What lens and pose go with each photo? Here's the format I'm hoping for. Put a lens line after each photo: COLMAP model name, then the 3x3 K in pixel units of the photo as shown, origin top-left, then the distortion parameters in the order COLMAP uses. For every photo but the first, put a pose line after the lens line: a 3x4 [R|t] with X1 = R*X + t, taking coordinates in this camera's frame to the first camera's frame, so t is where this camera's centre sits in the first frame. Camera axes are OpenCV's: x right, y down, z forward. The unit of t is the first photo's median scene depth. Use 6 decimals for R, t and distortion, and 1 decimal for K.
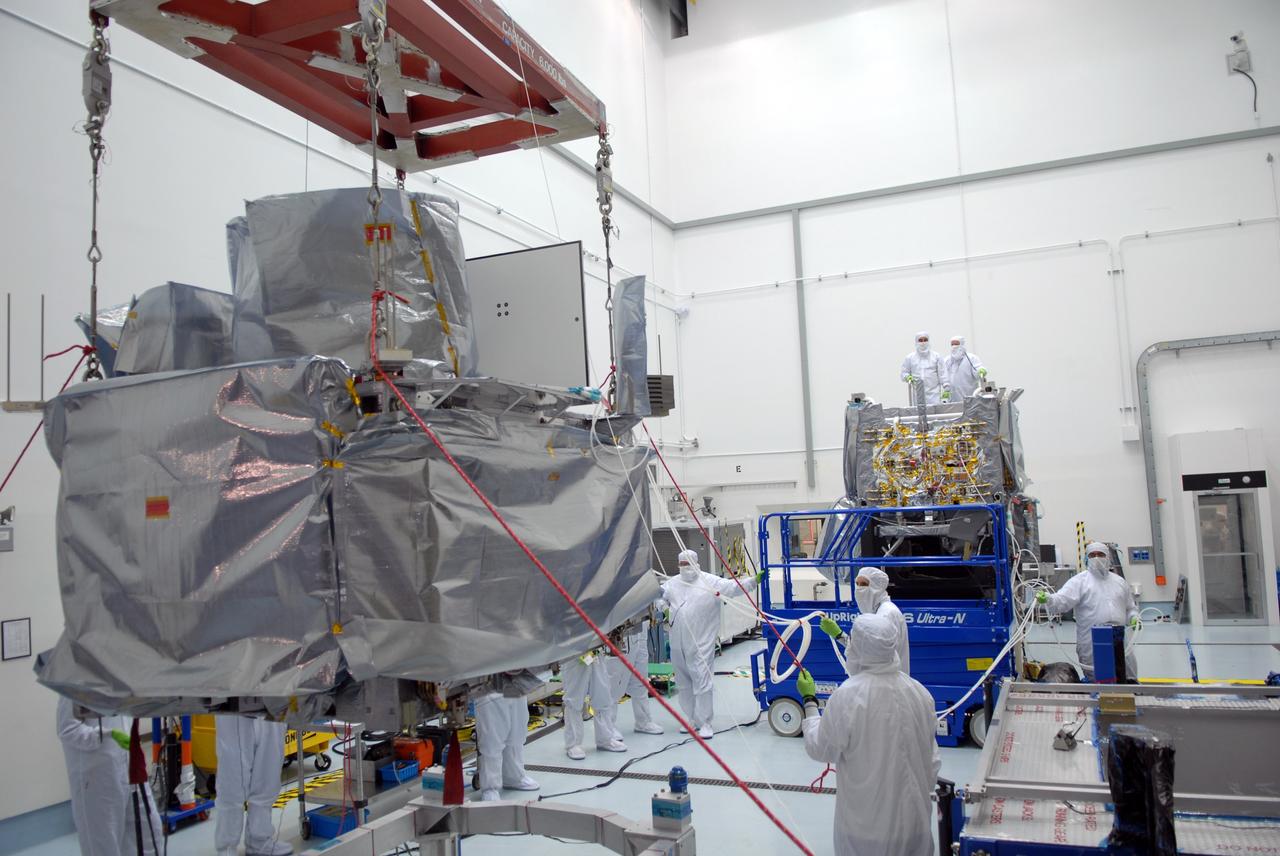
lens RADIAL K [[977.7, 0, 640.0], [0, 977.7, 428.0], [0, 0, 1]] dist [-0.013274, -0.010698]
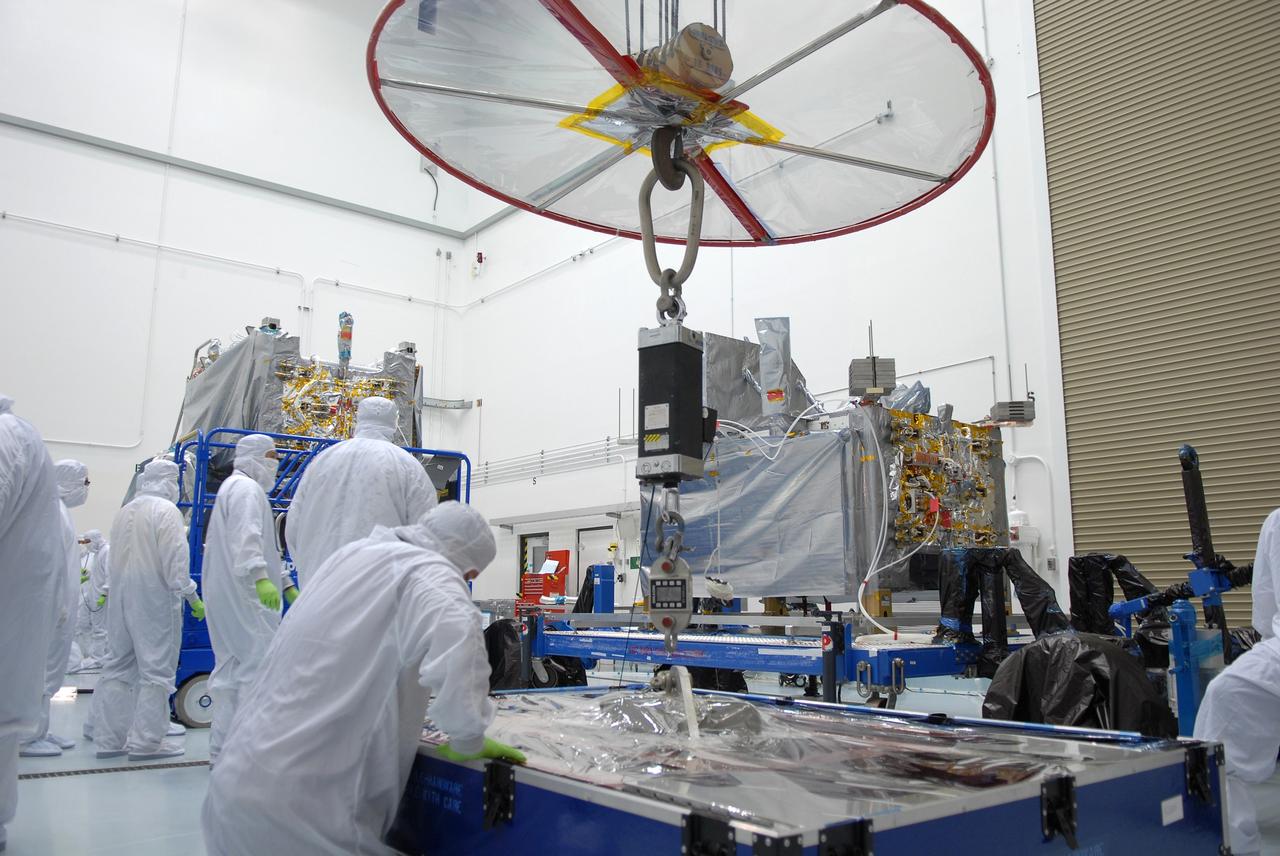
lens RADIAL K [[977.7, 0, 640.0], [0, 977.7, 428.0], [0, 0, 1]] dist [-0.013274, -0.010698]
pose [[0.456707, 0.198399, 0.867212, -0.345260], [-0.094296, 0.980119, -0.174570, 0.174834], [-0.884606, -0.002047, 0.466336, 0.334516]]
